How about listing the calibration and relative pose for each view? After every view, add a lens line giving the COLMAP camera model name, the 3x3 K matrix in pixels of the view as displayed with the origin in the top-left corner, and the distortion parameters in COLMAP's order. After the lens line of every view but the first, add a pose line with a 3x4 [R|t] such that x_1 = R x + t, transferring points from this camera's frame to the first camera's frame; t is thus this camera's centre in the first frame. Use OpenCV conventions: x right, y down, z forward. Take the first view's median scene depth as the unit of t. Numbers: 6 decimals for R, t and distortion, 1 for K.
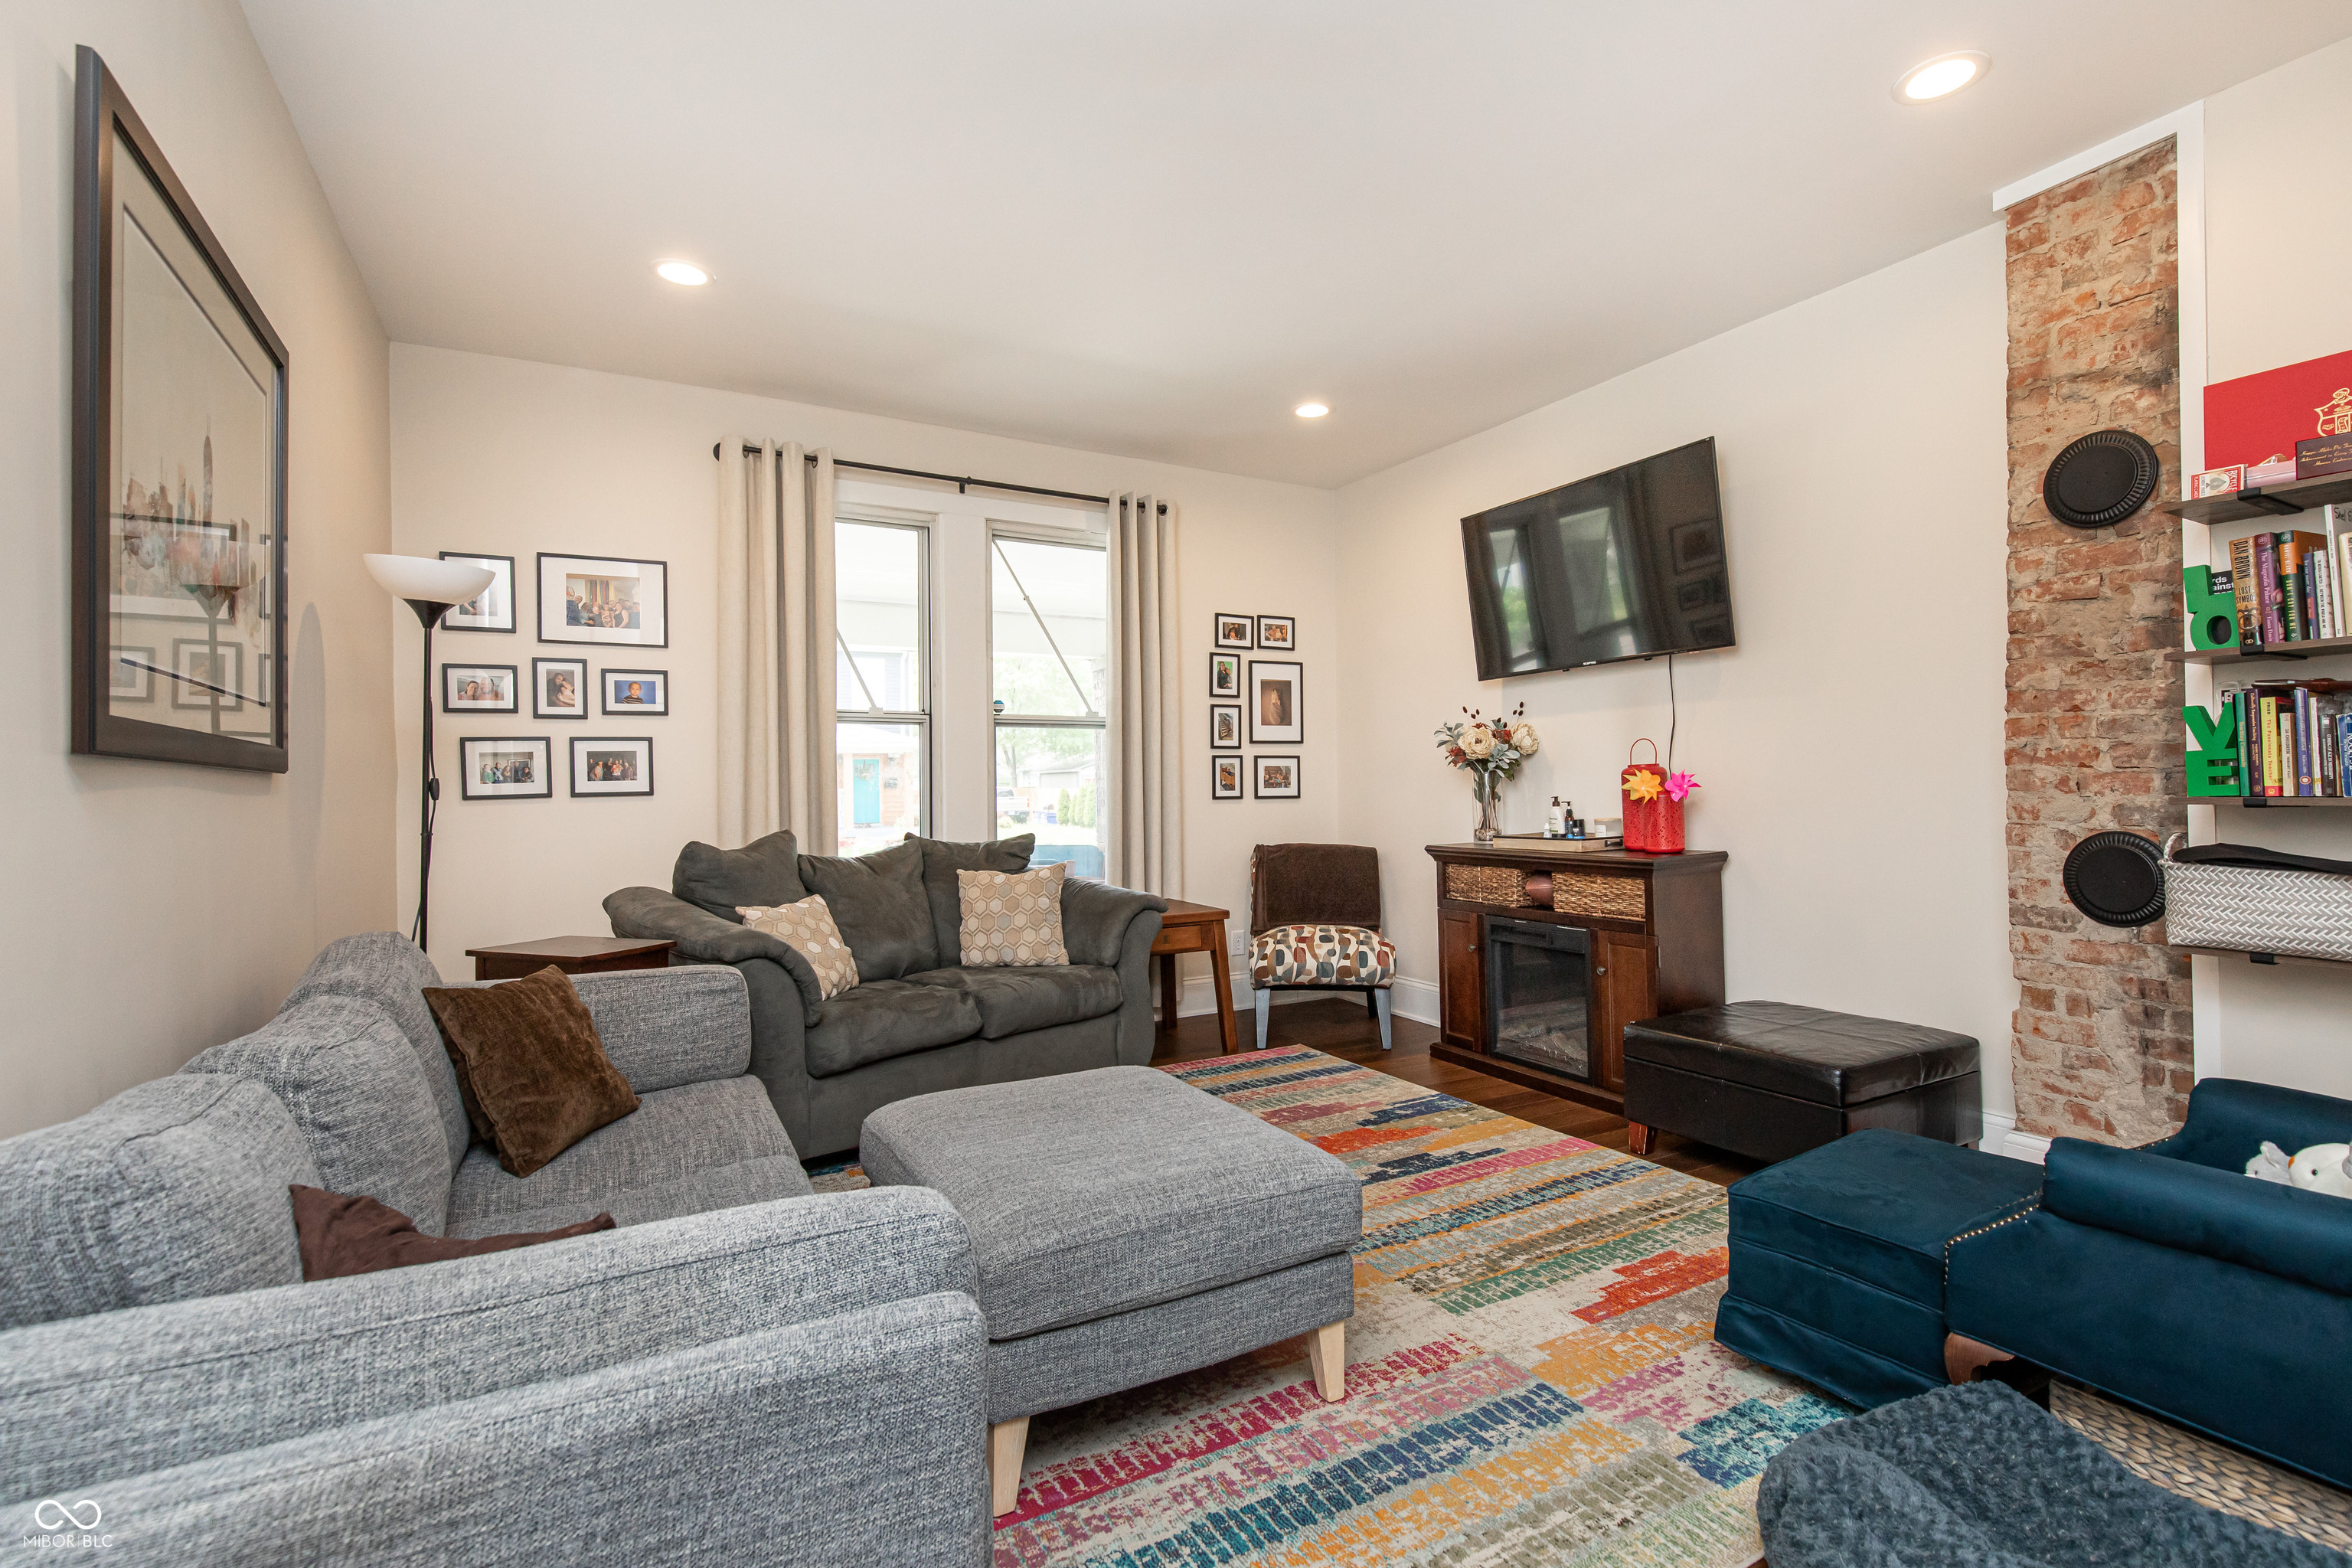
lens RADIAL K [[1113.4, 0, 1217.7], [0, 1113.4, 758.2], [0, 0, 1]] dist [-0.017024, -0.000505]
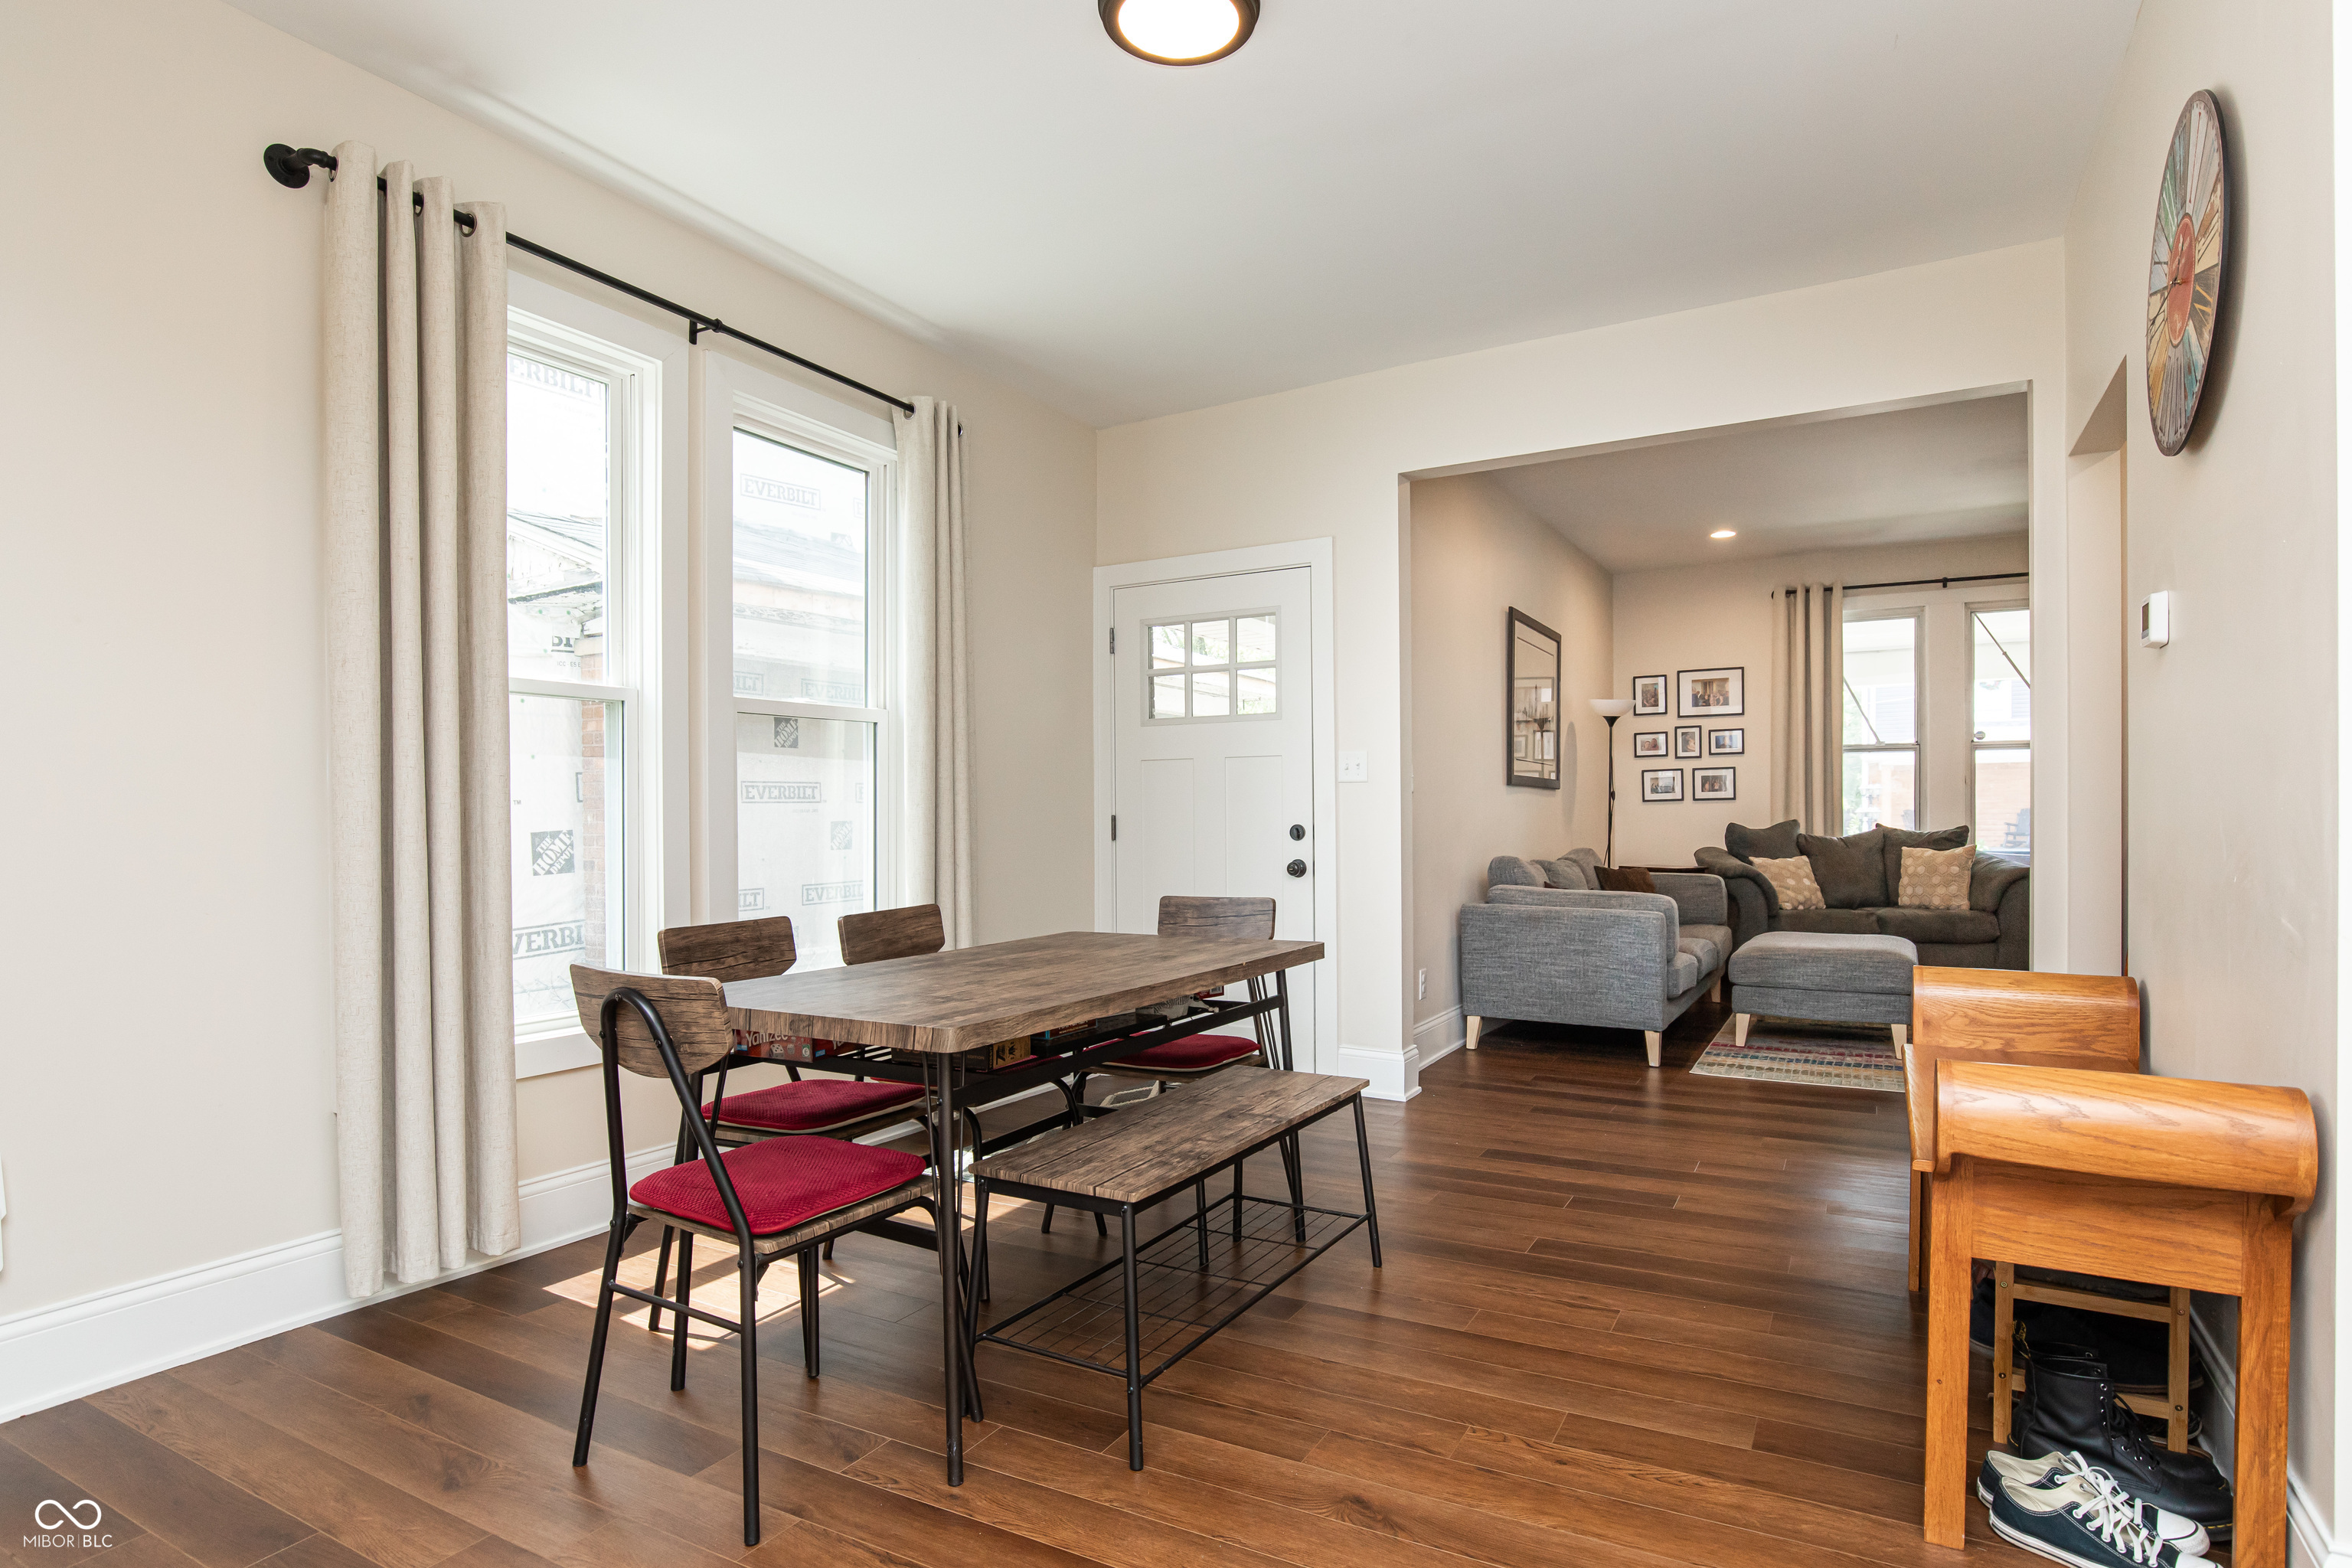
lens RADIAL K [[1259.2, 0, 1176.6], [0, 1259.2, 826.0], [0, 0, 1]] dist [-0.064347, 0.000014]
pose [[0.507315, 0.018496, -0.861562, 0.769730], [0.022647, 0.999138, 0.034785, -0.014522], [0.861463, -0.037159, 0.506458, -0.797986]]
